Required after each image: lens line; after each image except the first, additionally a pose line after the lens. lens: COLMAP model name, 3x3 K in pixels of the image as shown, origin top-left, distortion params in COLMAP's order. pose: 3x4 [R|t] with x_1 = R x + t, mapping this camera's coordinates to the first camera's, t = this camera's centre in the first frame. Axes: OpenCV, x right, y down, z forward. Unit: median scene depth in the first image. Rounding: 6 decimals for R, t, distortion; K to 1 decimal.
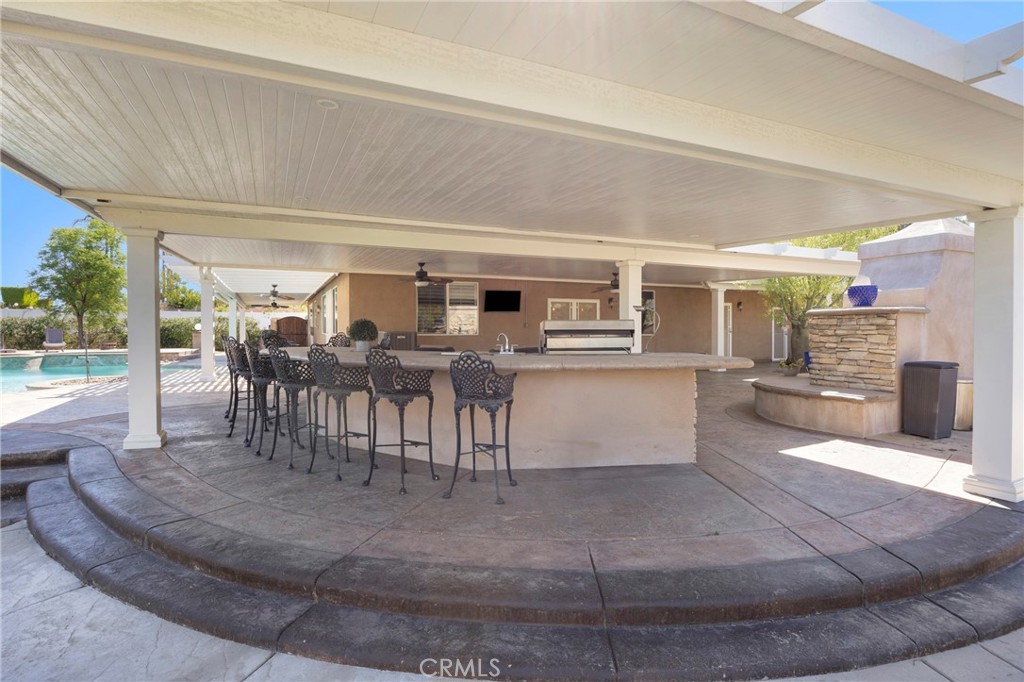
lens RADIAL K [[517.2, 0, 504.9], [0, 517.2, 339.2], [0, 0, 1]] dist [-0.019539, -0.002786]
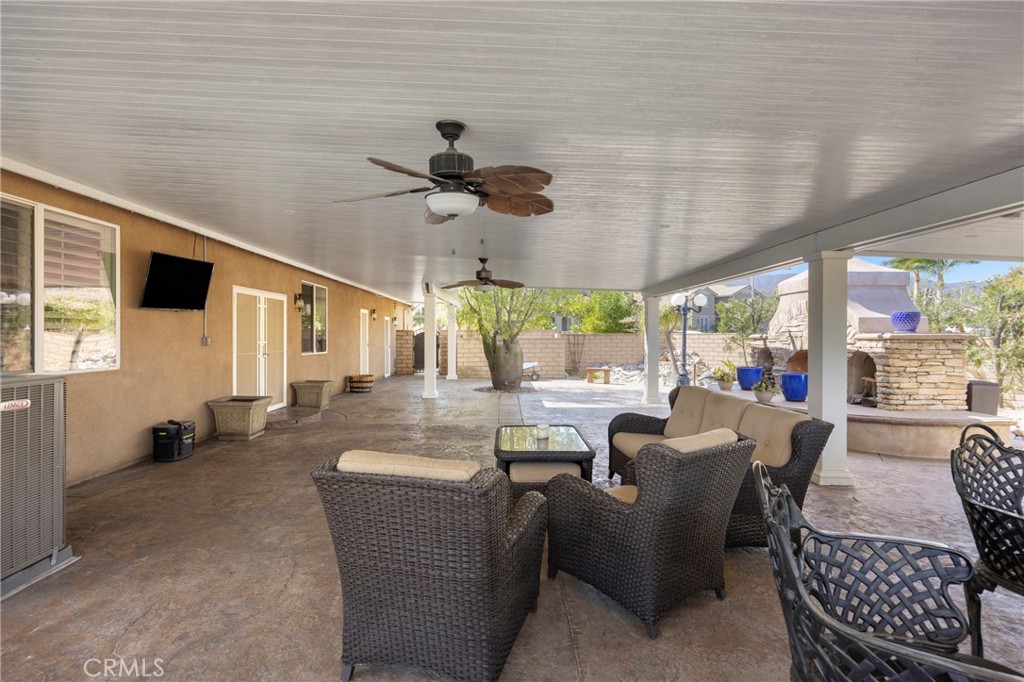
lens RADIAL K [[509.2, 0, 514.5], [0, 509.2, 337.9], [0, 0, 1]] dist [0.000156, 0.000041]
pose [[0.398432, -0.000718, 0.917197, -0.583932], [0.013035, 0.999903, -0.004880, -0.054926], [-0.917105, 0.013900, 0.398403, 1.306660]]
